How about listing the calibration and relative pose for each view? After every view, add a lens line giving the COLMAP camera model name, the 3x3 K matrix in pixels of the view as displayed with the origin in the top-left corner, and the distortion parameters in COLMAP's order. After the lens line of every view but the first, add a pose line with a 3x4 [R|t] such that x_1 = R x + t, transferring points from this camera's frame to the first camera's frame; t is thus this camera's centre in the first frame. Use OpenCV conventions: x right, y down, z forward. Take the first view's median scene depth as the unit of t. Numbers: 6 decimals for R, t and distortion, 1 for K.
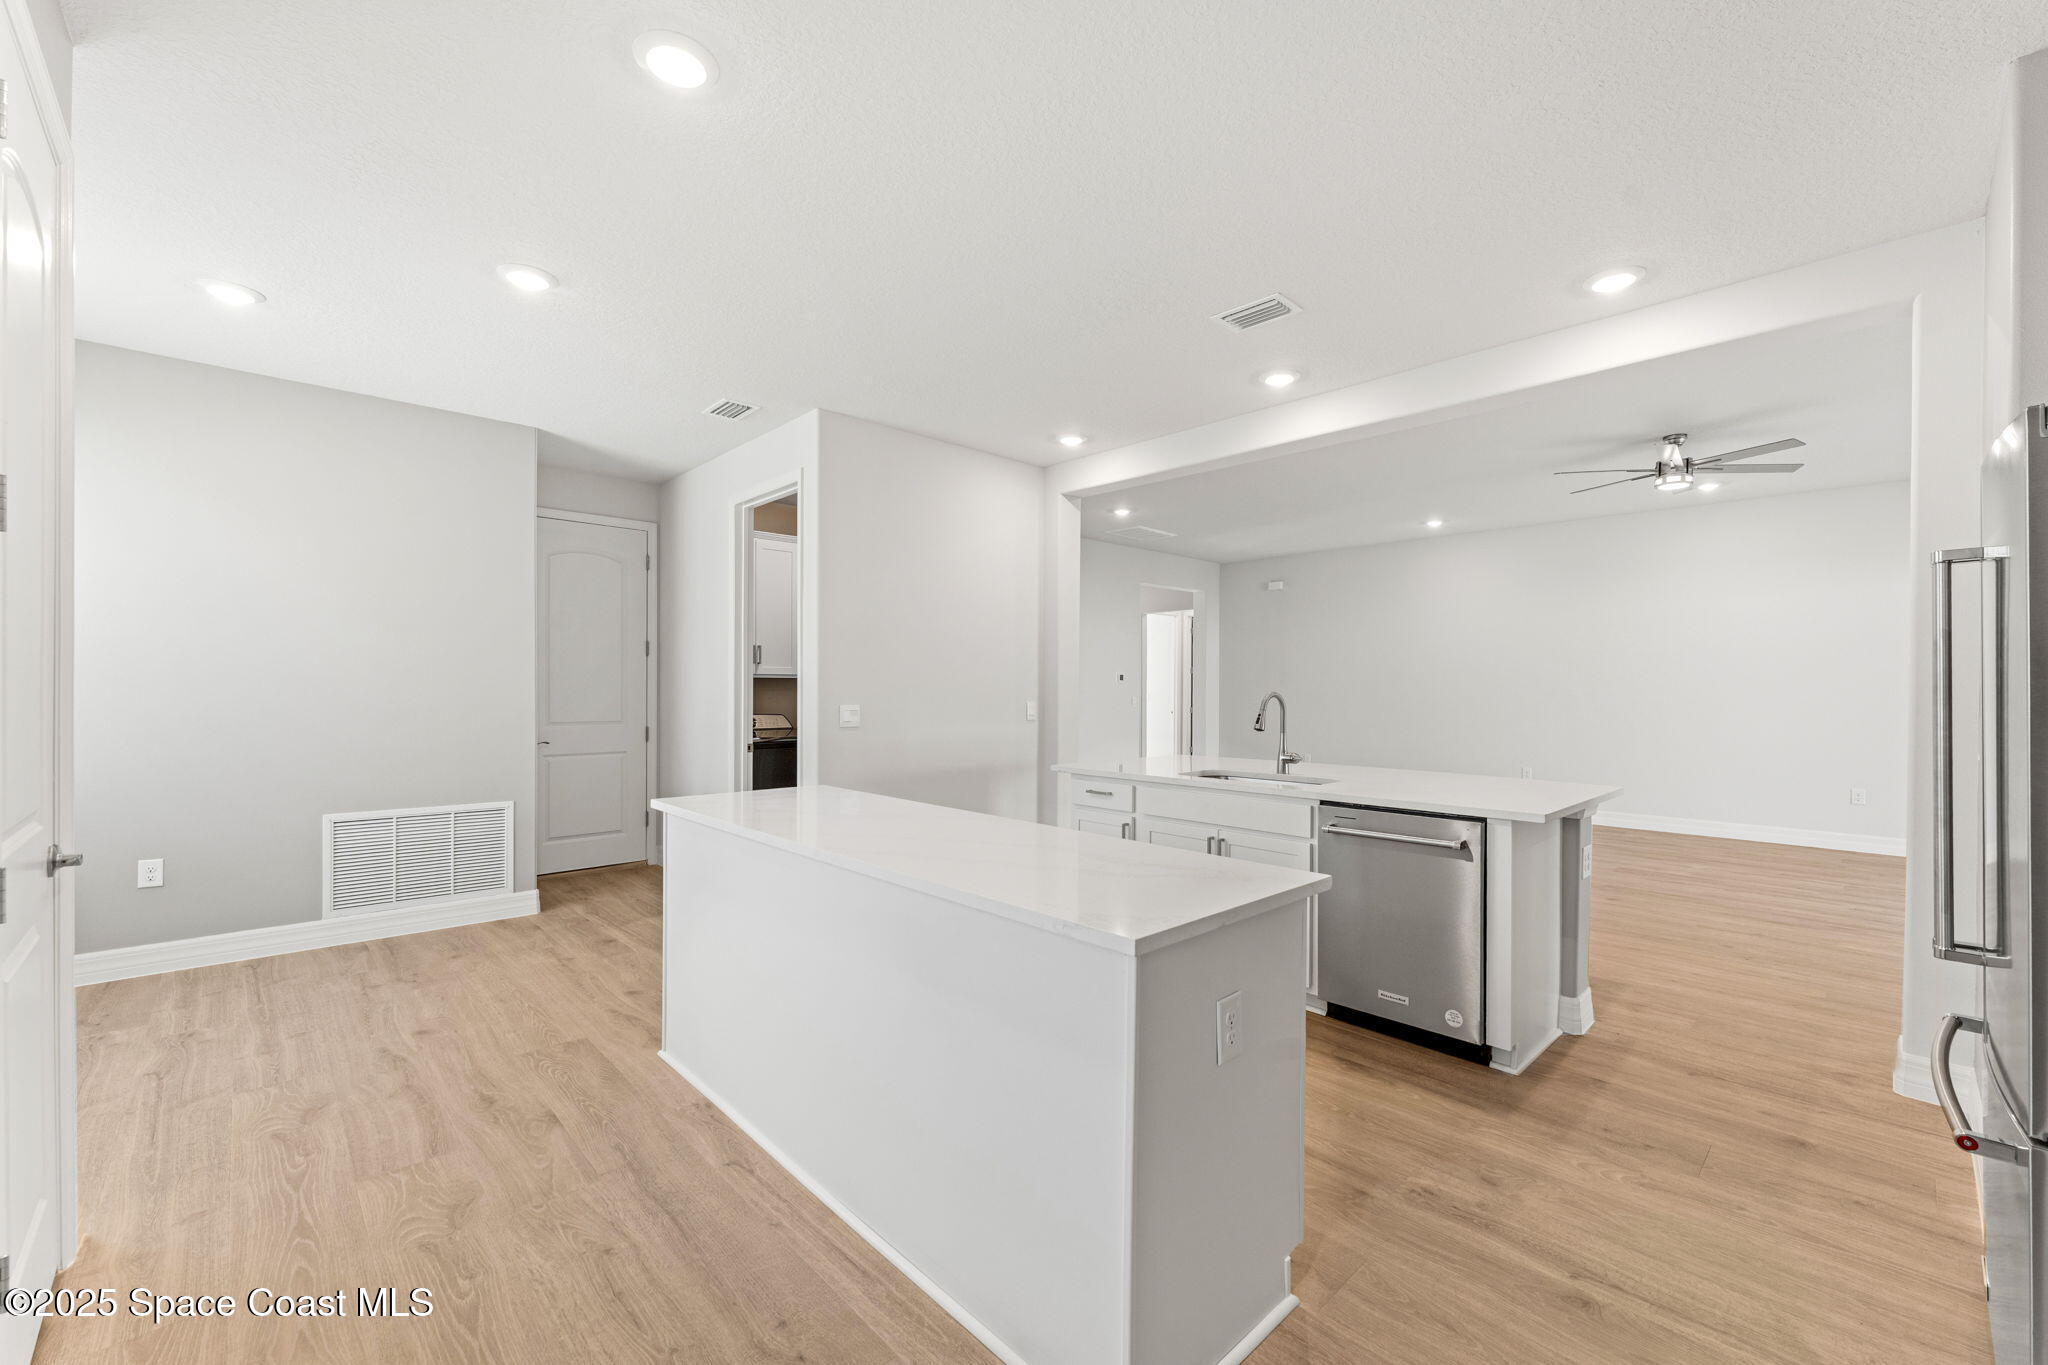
lens RADIAL K [[820.1, 0, 1025.9], [0, 820.1, 691.2], [0, 0, 1]] dist [-0.001280, 0.000079]
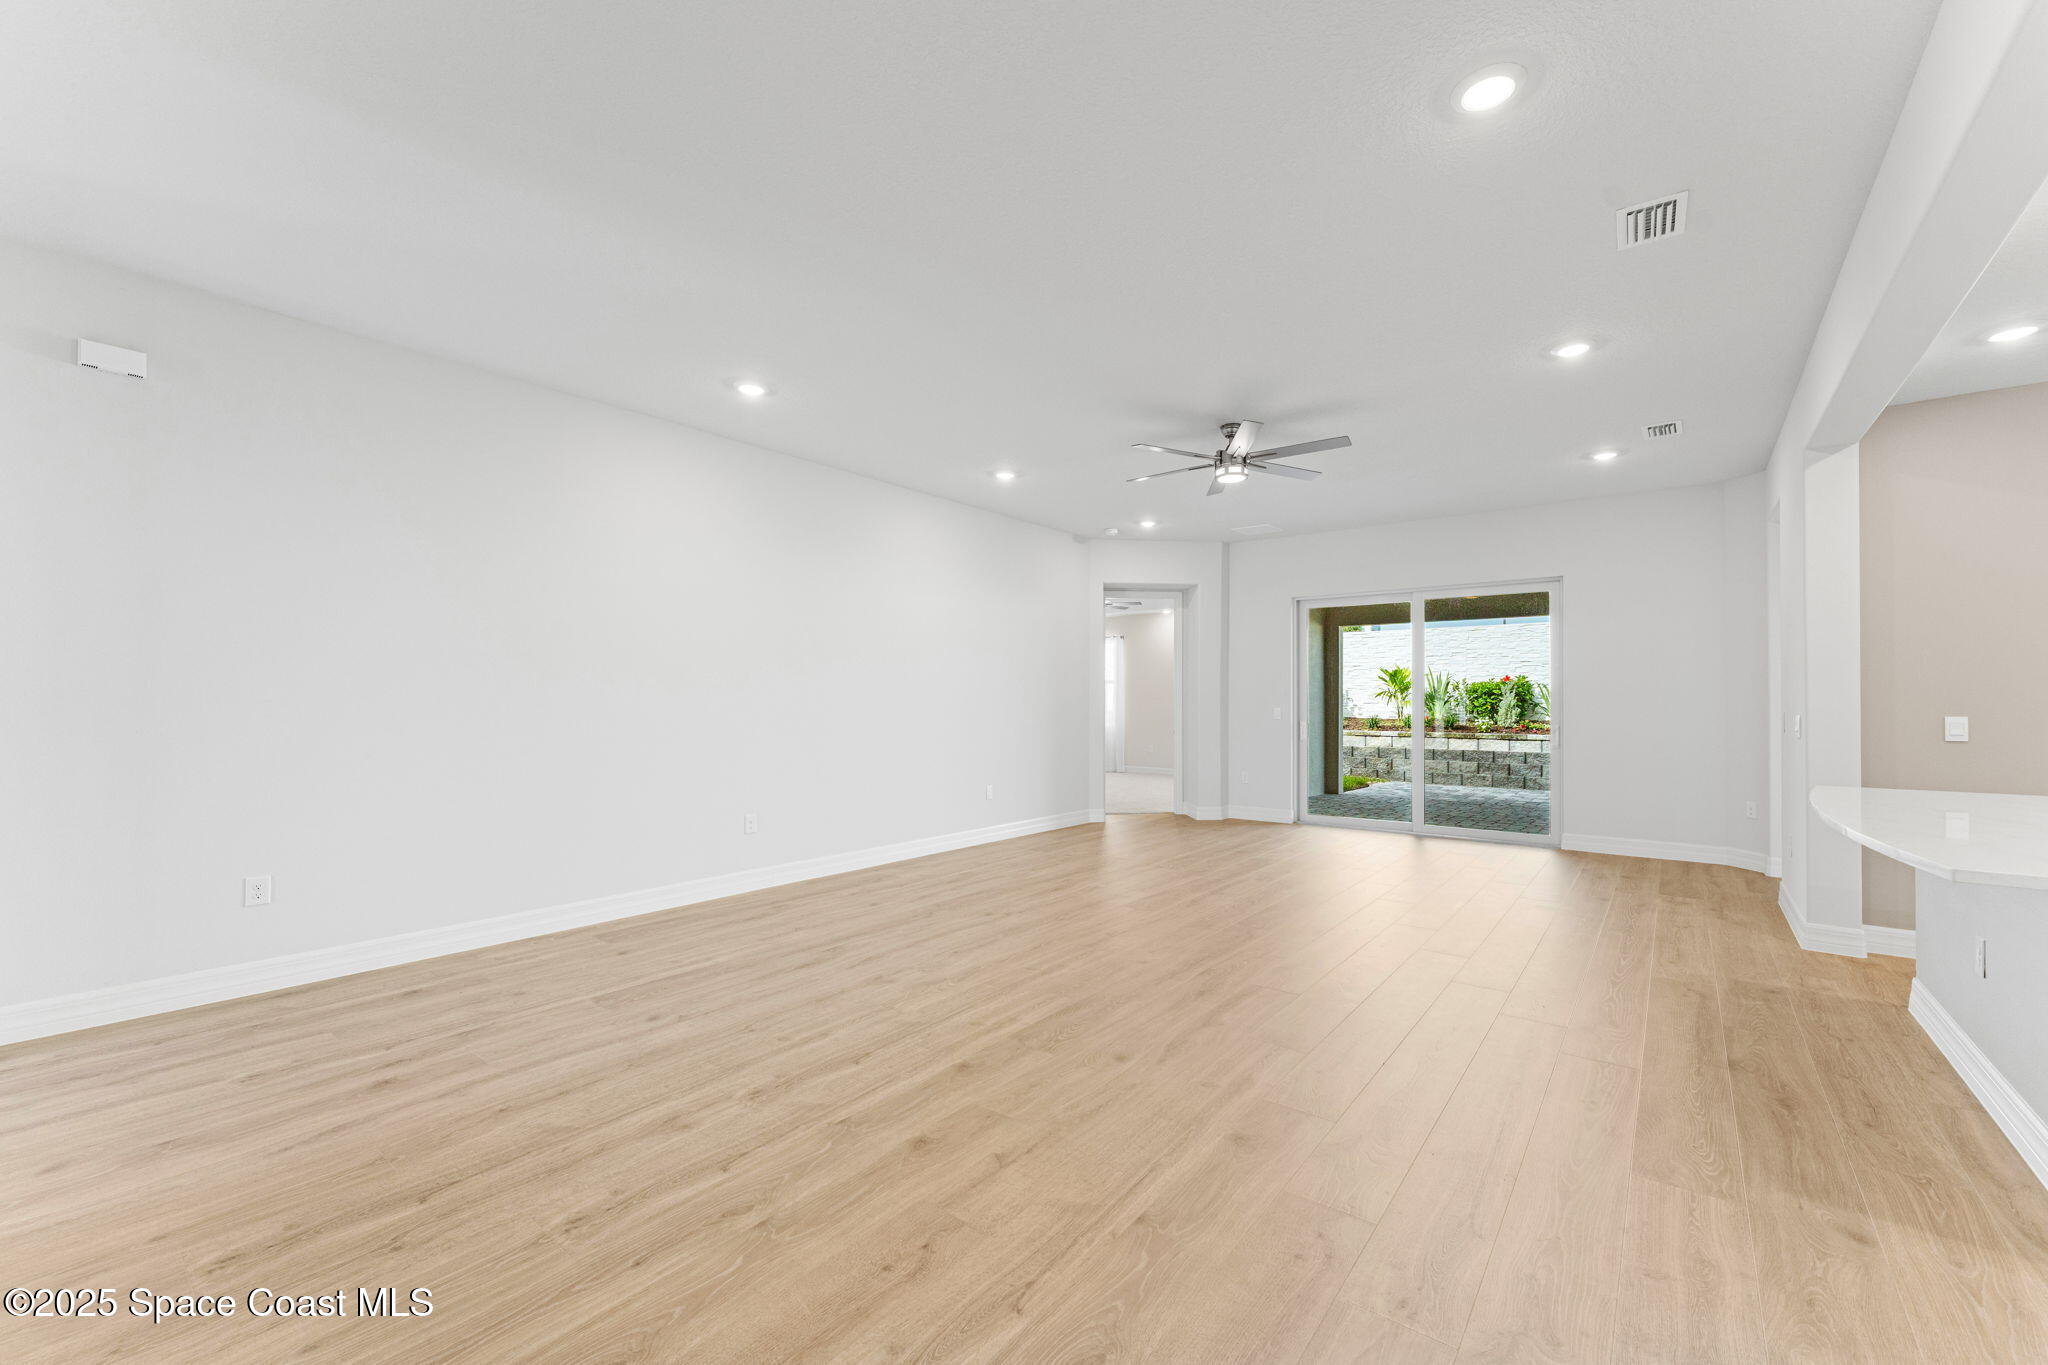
lens RADIAL K [[820.1, 0, 1032.1], [0, 820.1, 697.0], [0, 0, 1]] dist [-0.001280, 0.000079]
pose [[-0.151019, 0.002214, 0.988528, -0.212926], [0.000026, 0.999997, -0.002236, 0.004331], [-0.988531, -0.000312, -0.151018, 2.697223]]
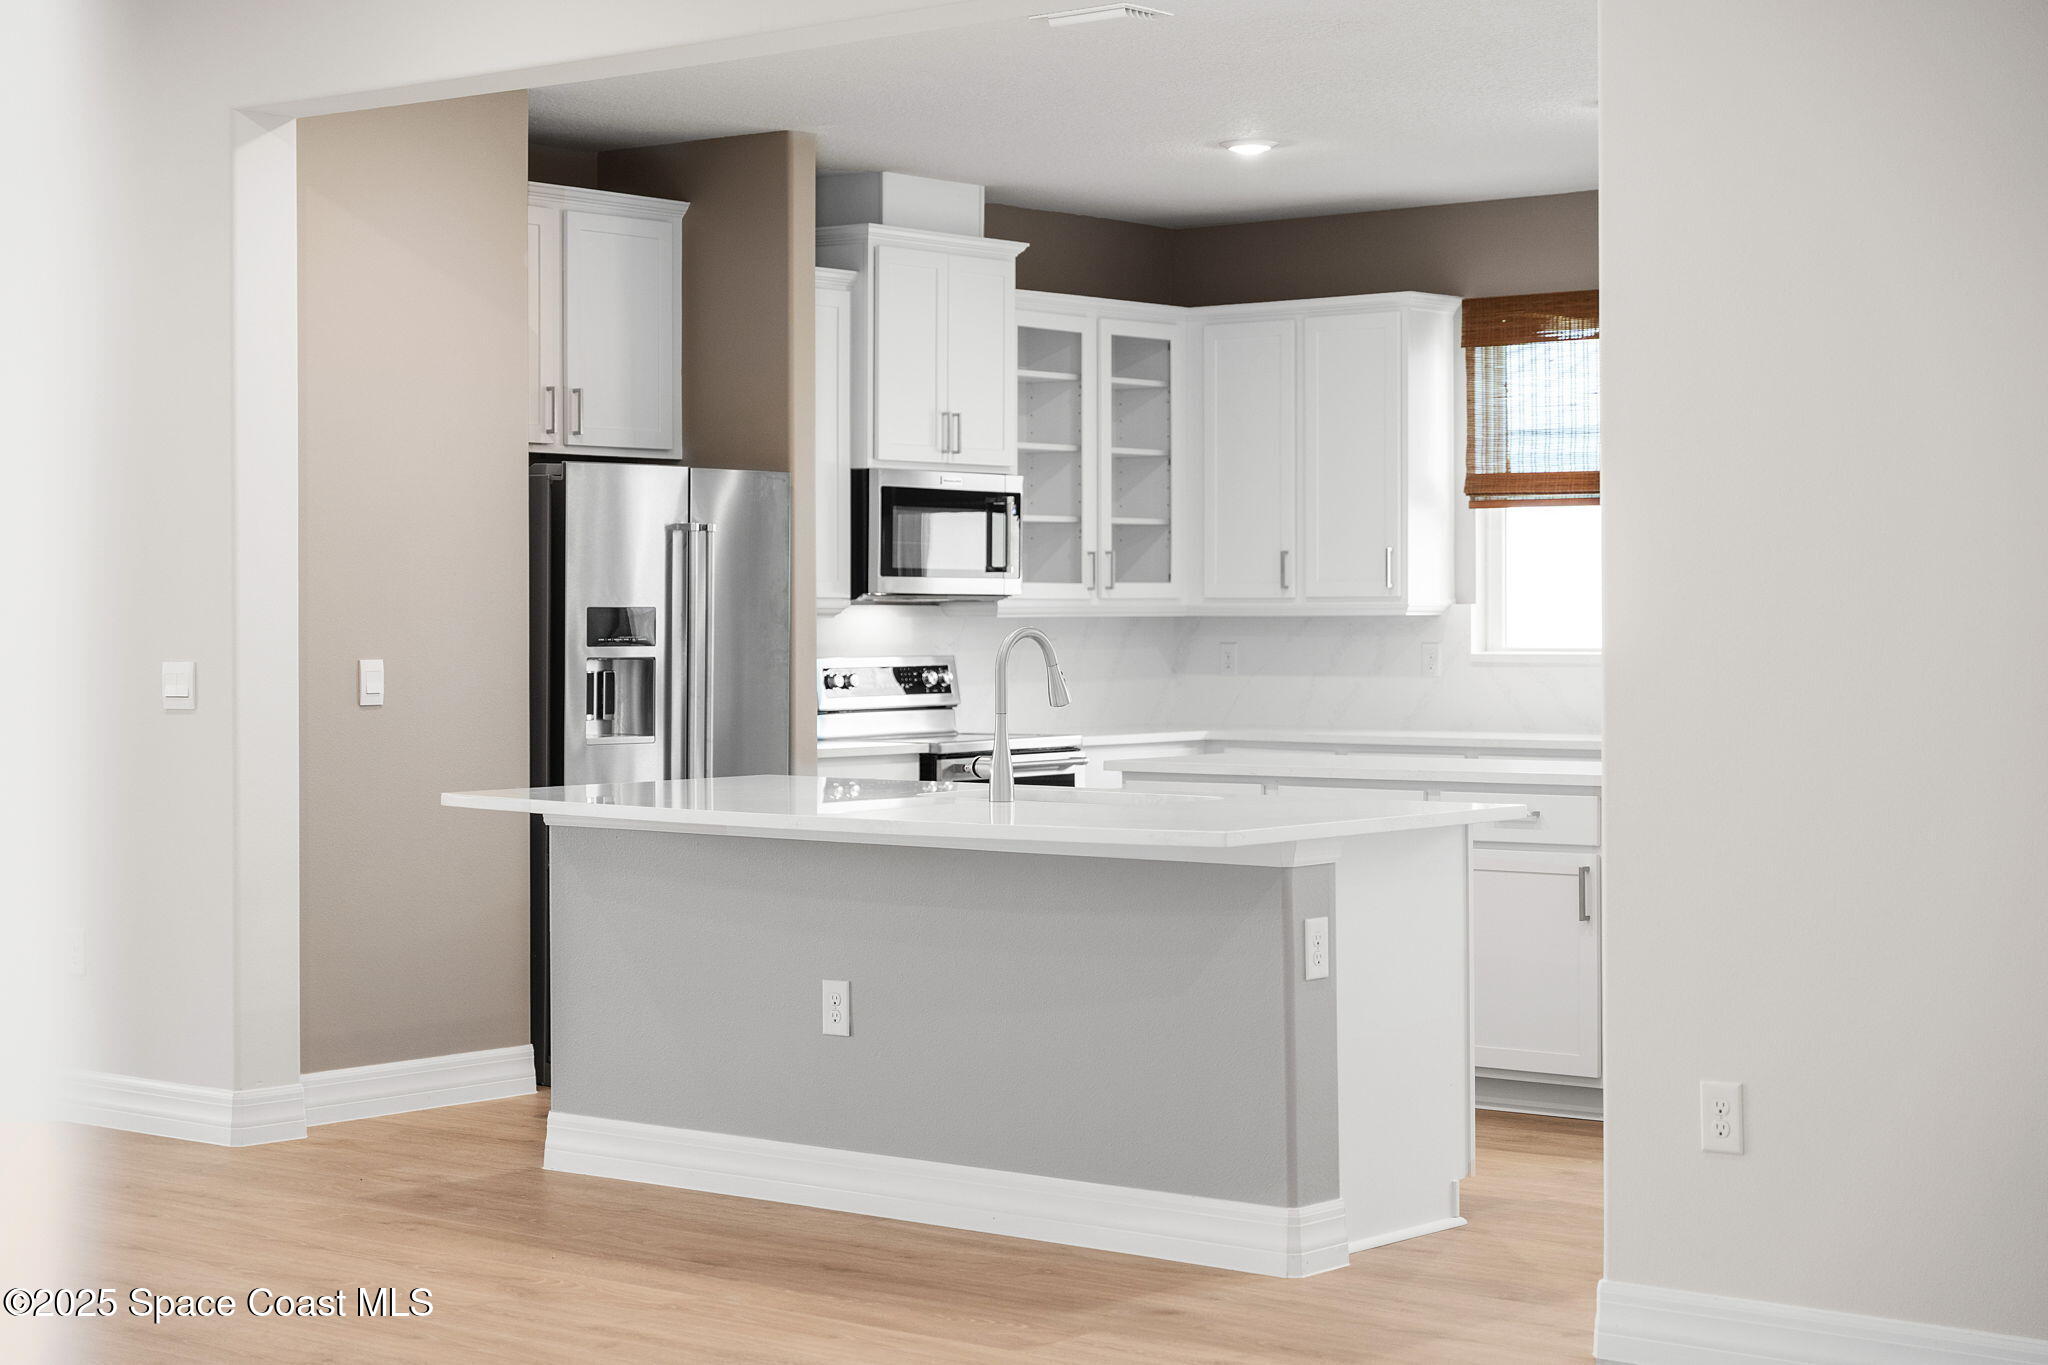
lens RADIAL K [[3471.0, 0, 1029.4], [0, 3471.0, 621.9], [0, 0, 1]] dist [0.006873, 0.000000]
pose [[-0.991583, 0.000804, -0.129468, 0.788679], [0.000174, 0.999988, 0.004879, -0.015437], [0.129470, 0.004815, -0.991572, 4.242055]]
